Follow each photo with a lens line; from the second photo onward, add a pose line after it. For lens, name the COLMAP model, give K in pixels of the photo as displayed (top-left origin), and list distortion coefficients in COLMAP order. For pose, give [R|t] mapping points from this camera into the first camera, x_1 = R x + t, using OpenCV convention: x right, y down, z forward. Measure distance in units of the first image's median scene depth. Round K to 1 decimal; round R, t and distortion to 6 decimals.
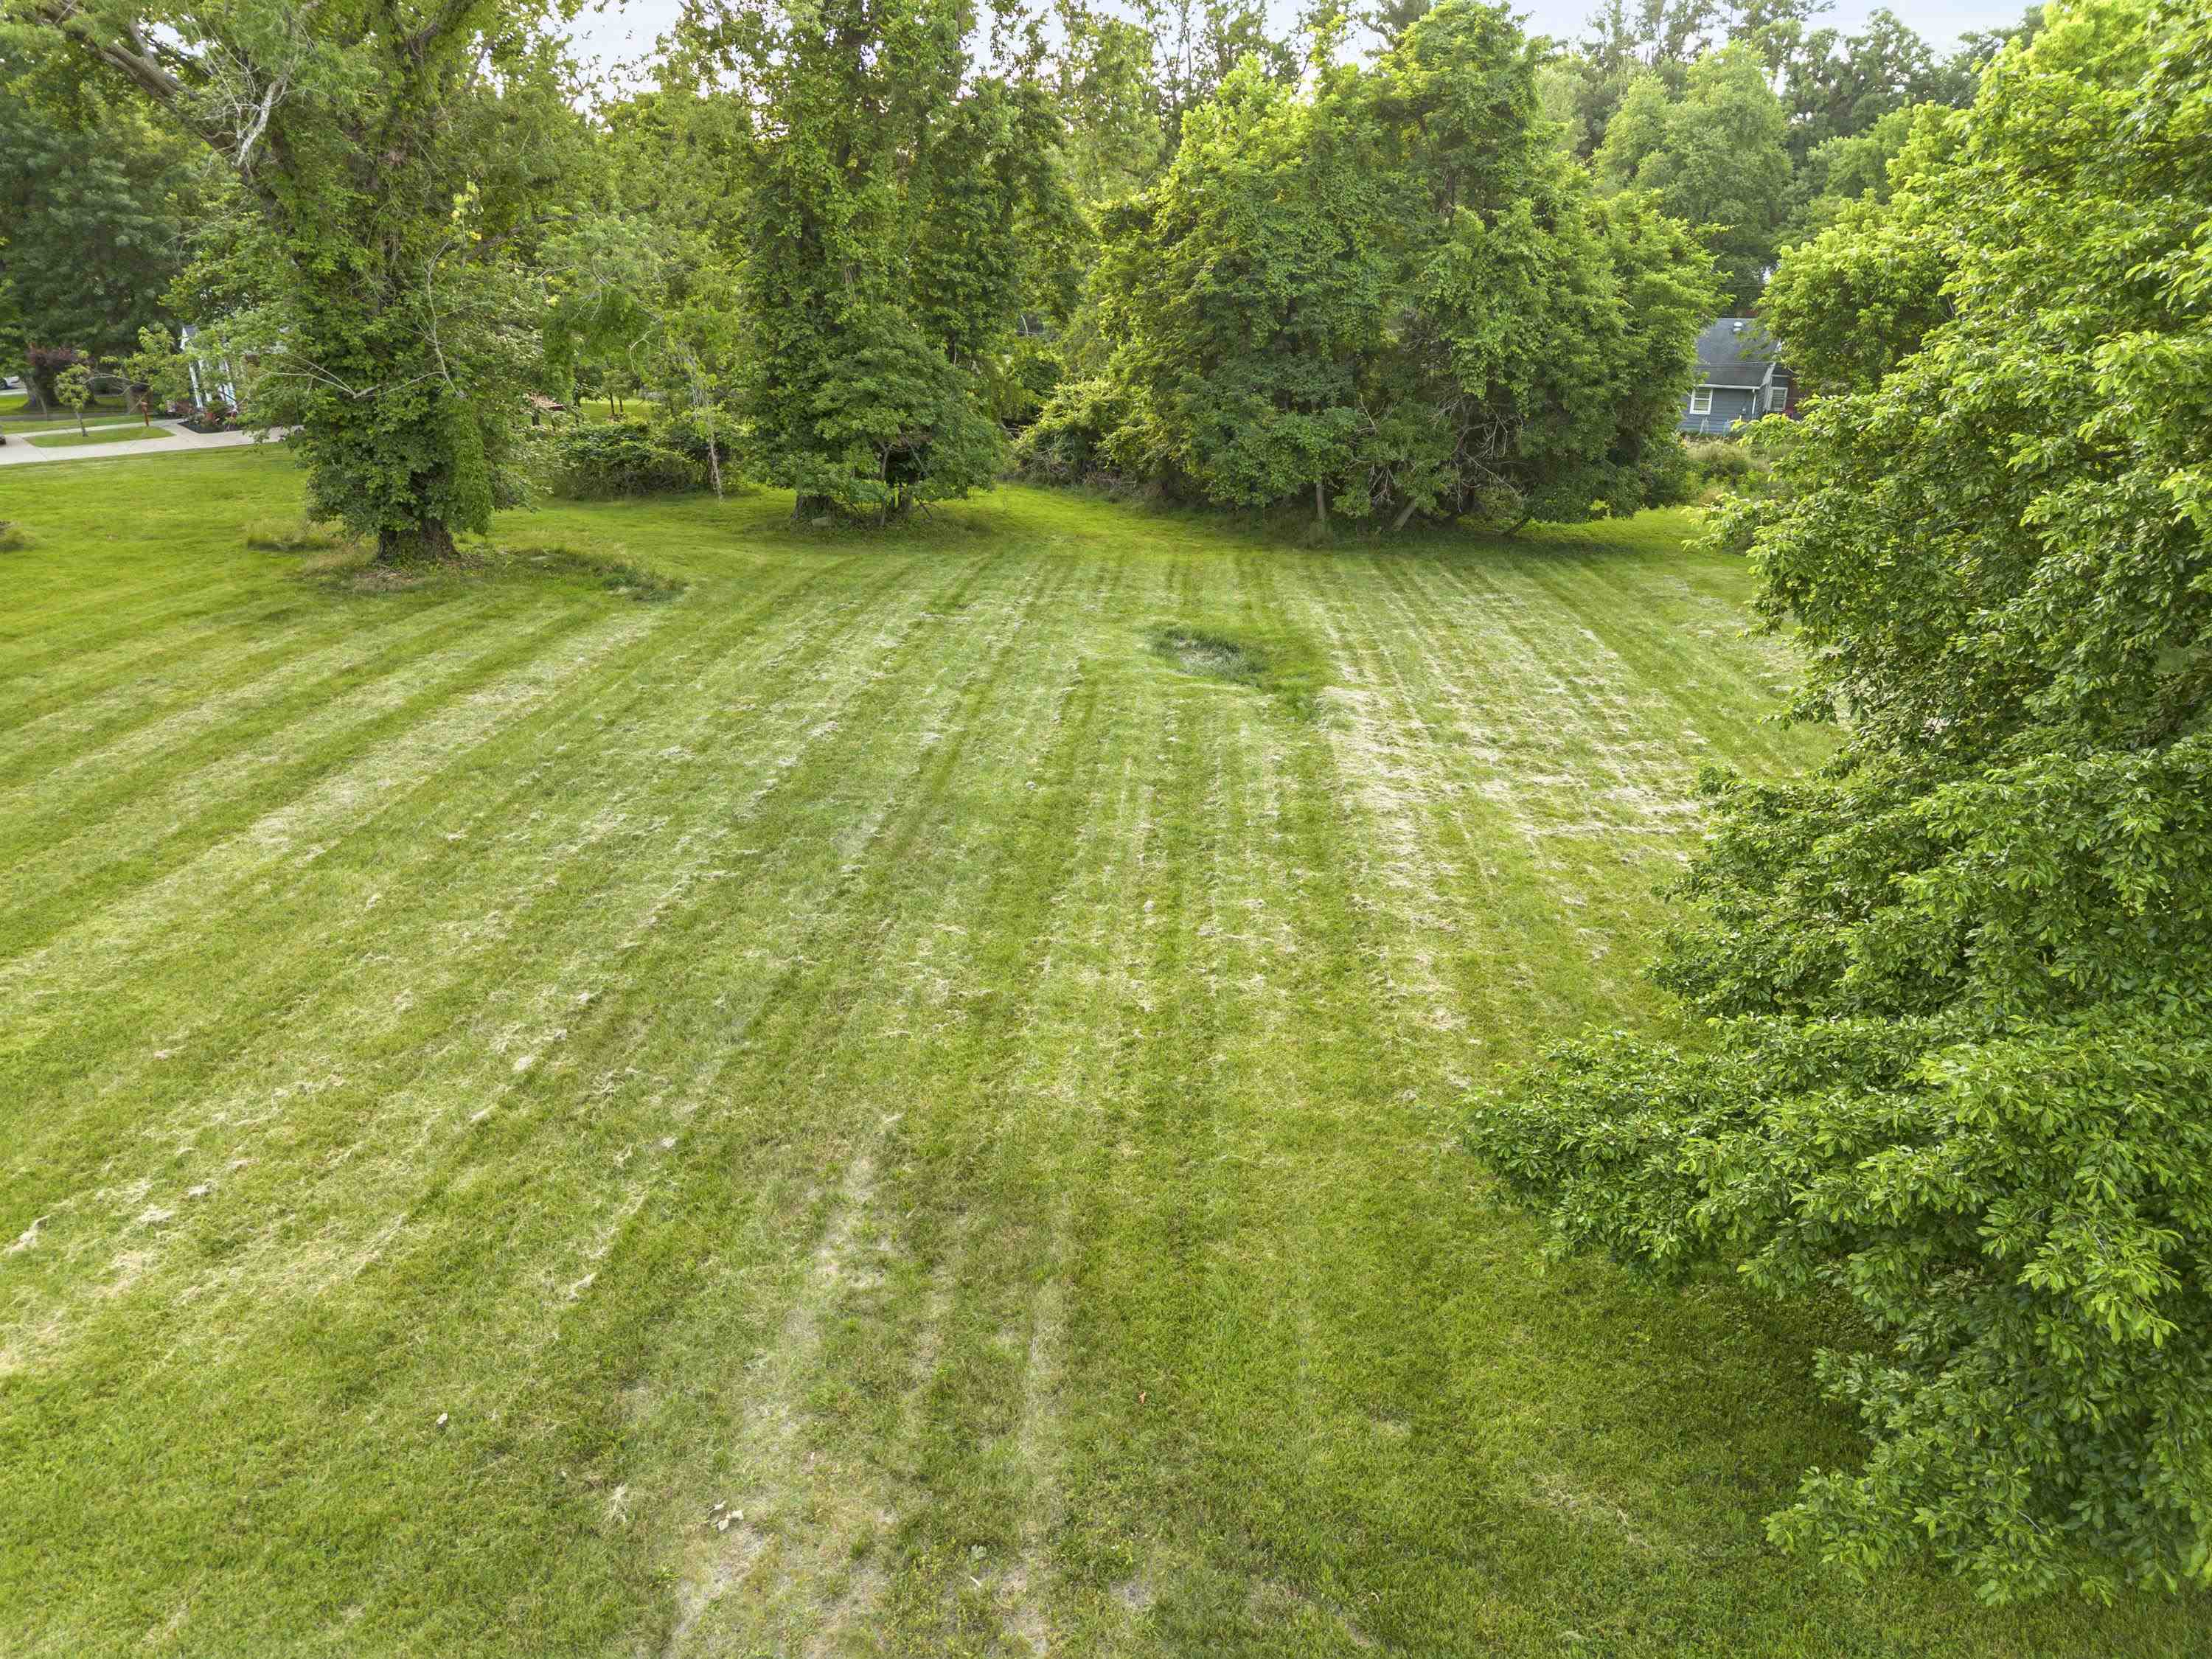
lens RADIAL K [[1563.5, 0, 1108.8], [0, 1563.5, 832.7], [0, 0, 1]] dist [0.052168, -0.008202]
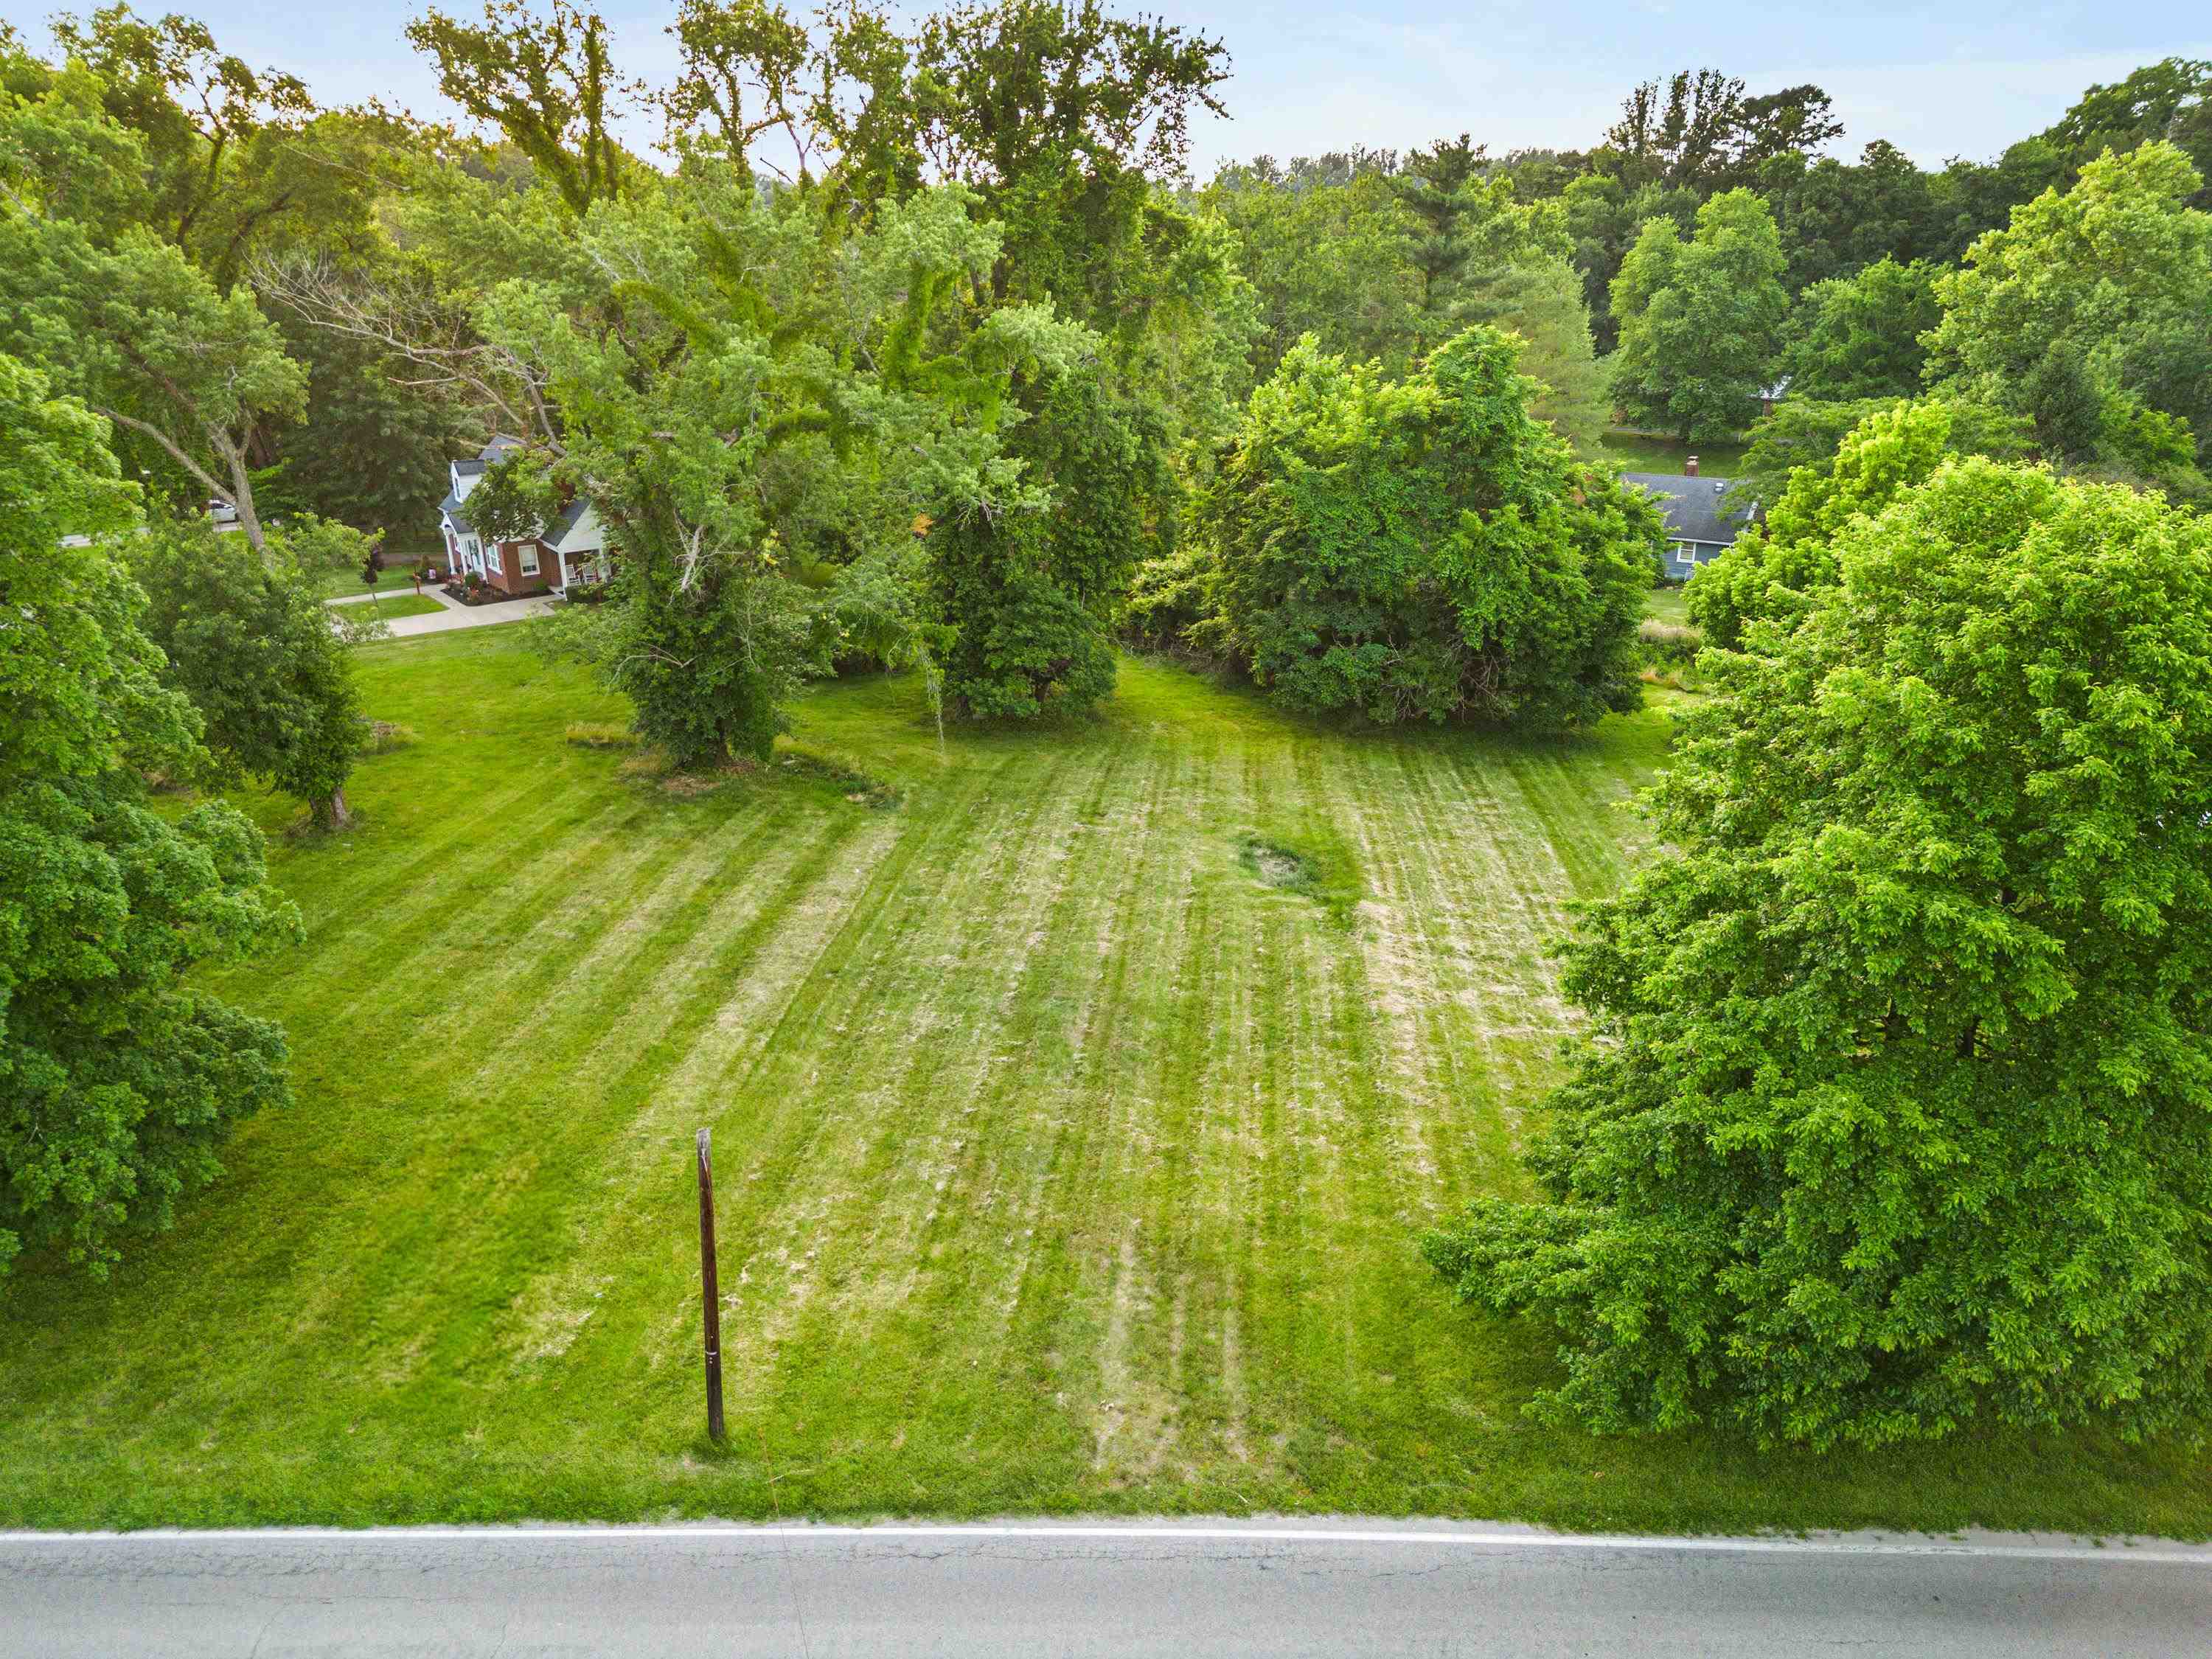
lens RADIAL K [[1559.3, 0, 1110.8], [0, 1559.3, 826.9], [0, 0, 1]] dist [0.092568, -0.088799]
pose [[0.999698, 0.014047, -0.020168, -0.077166], [-0.014216, 0.999865, -0.008284, -0.164535], [0.020049, 0.008568, 0.999762, -0.539564]]
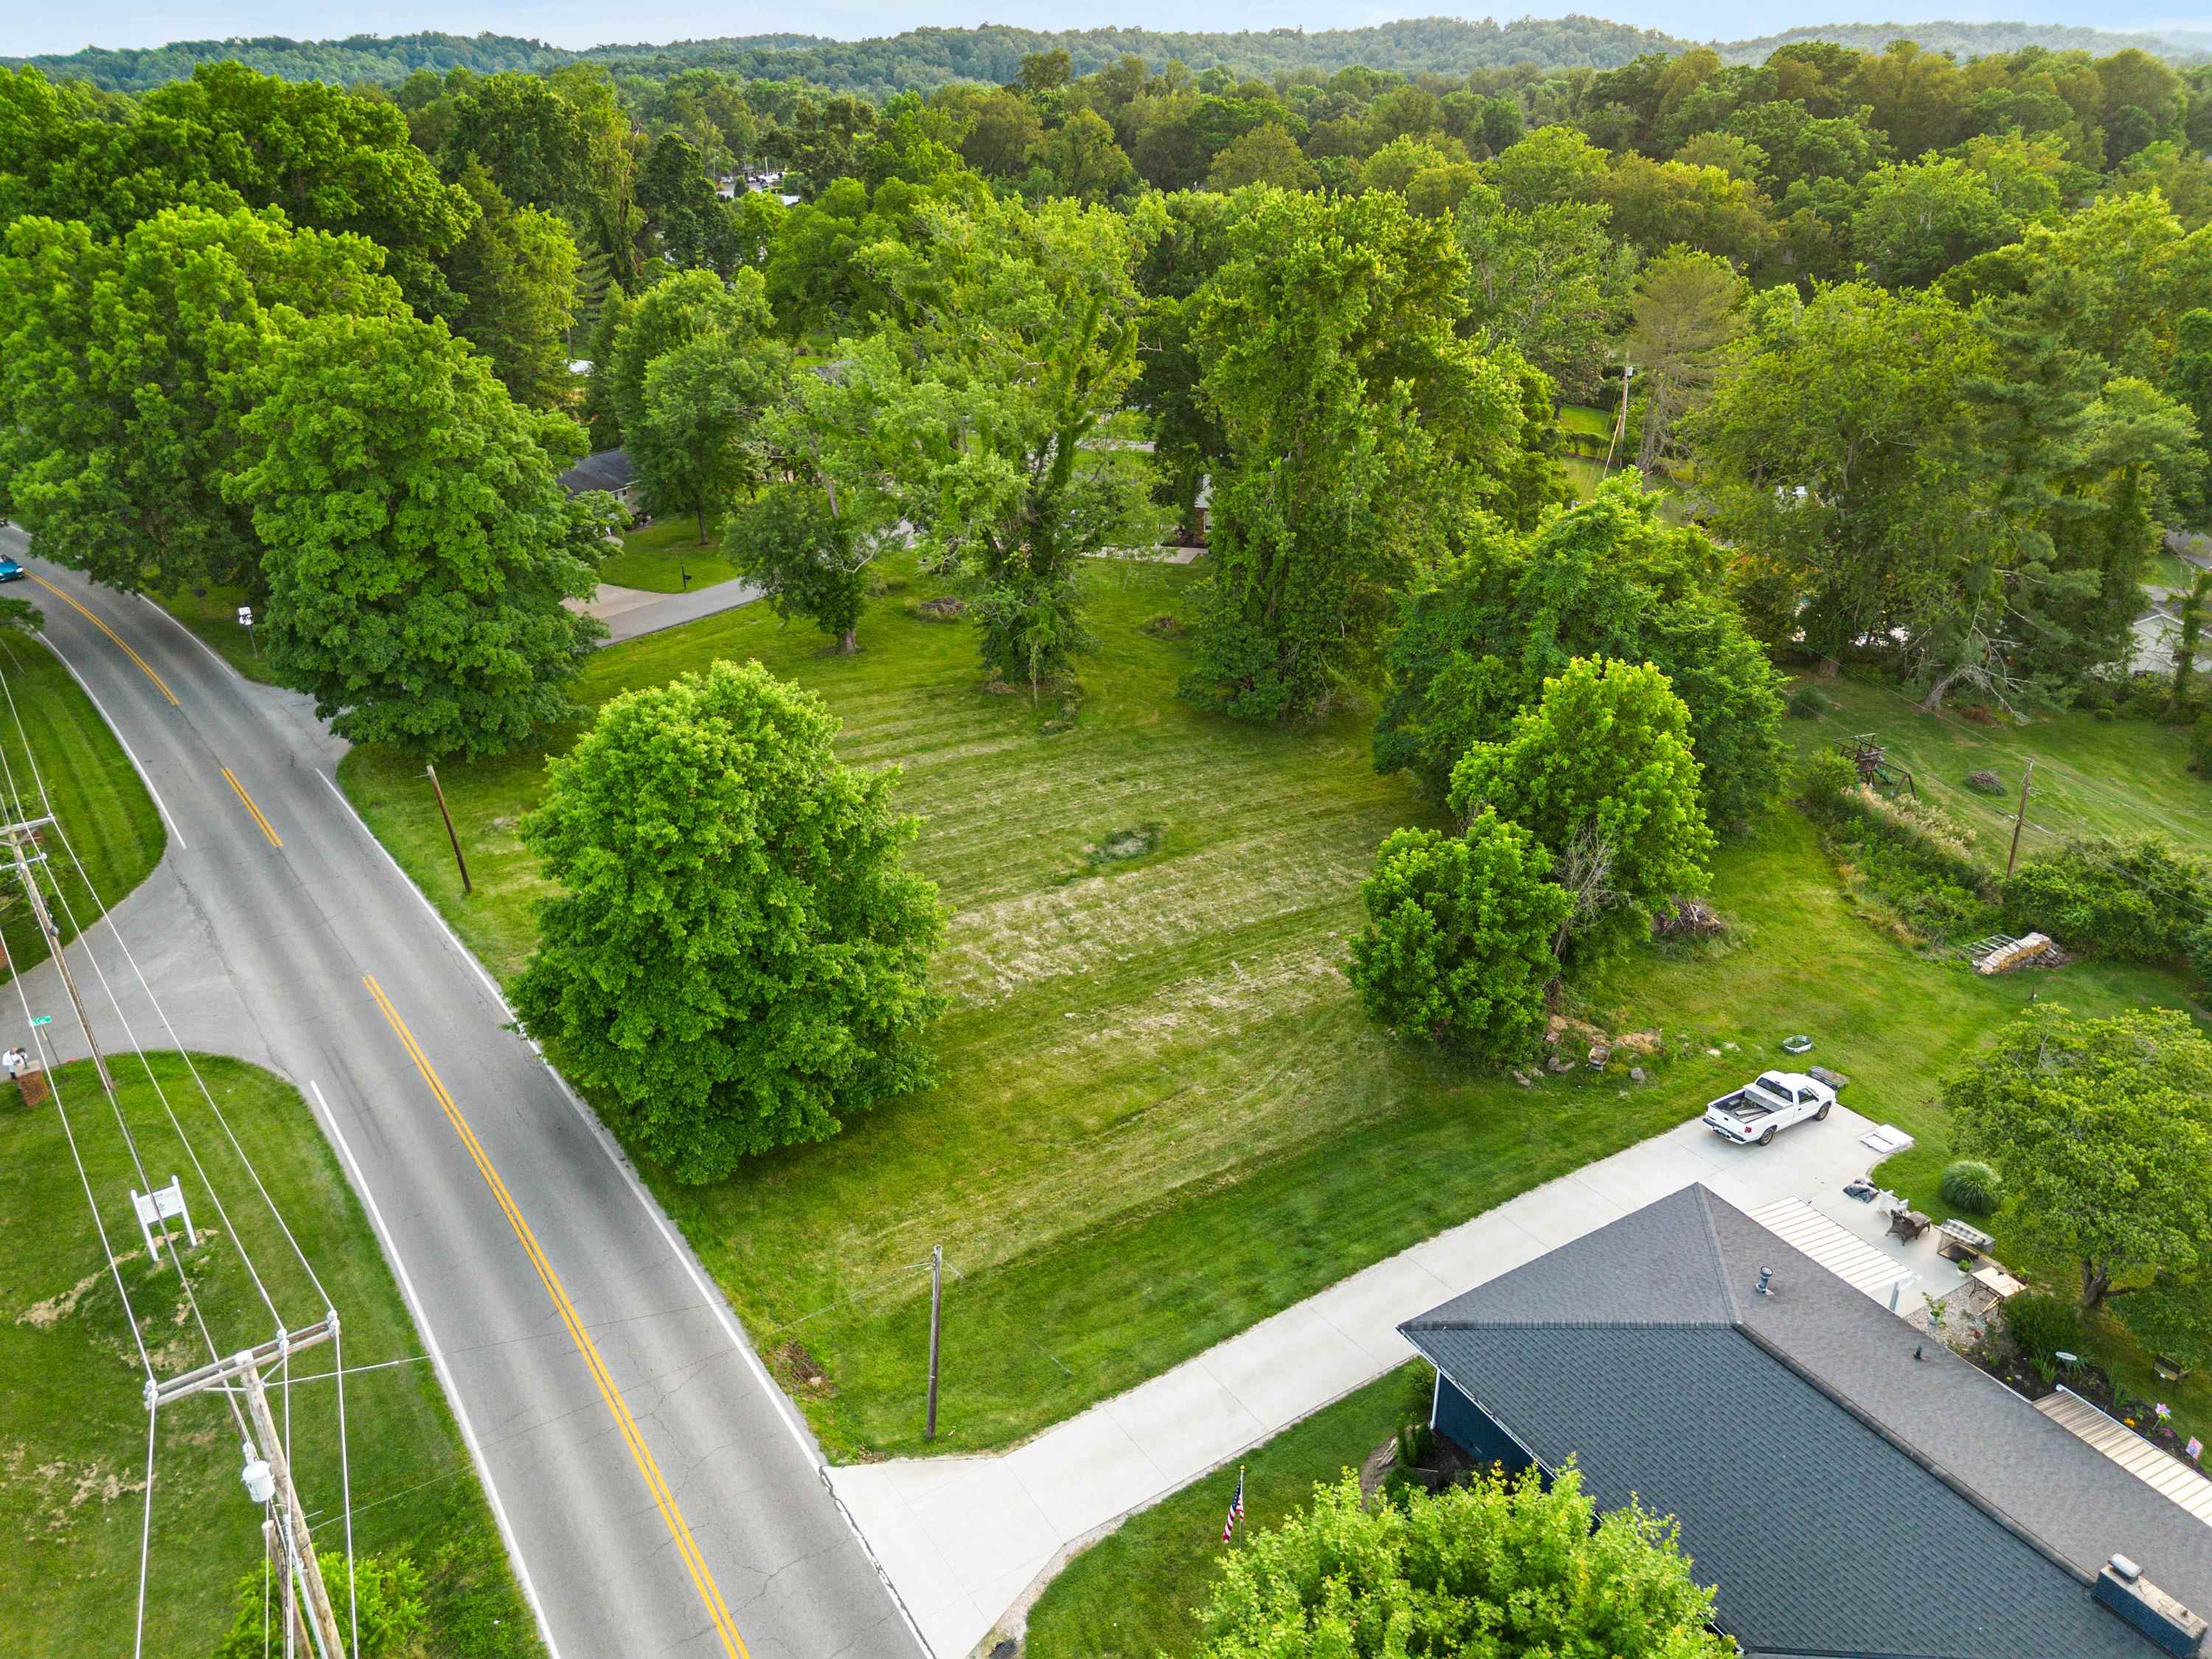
lens RADIAL K [[1559.3, 0, 1110.8], [0, 1559.3, 826.9], [0, 0, 1]] dist [0.092568, -0.088799]
pose [[0.590838, 0.352556, -0.725682, 1.895818], [-0.304262, 0.930423, 0.204300, -0.677391], [0.747218, 0.100089, 0.656999, -0.483111]]
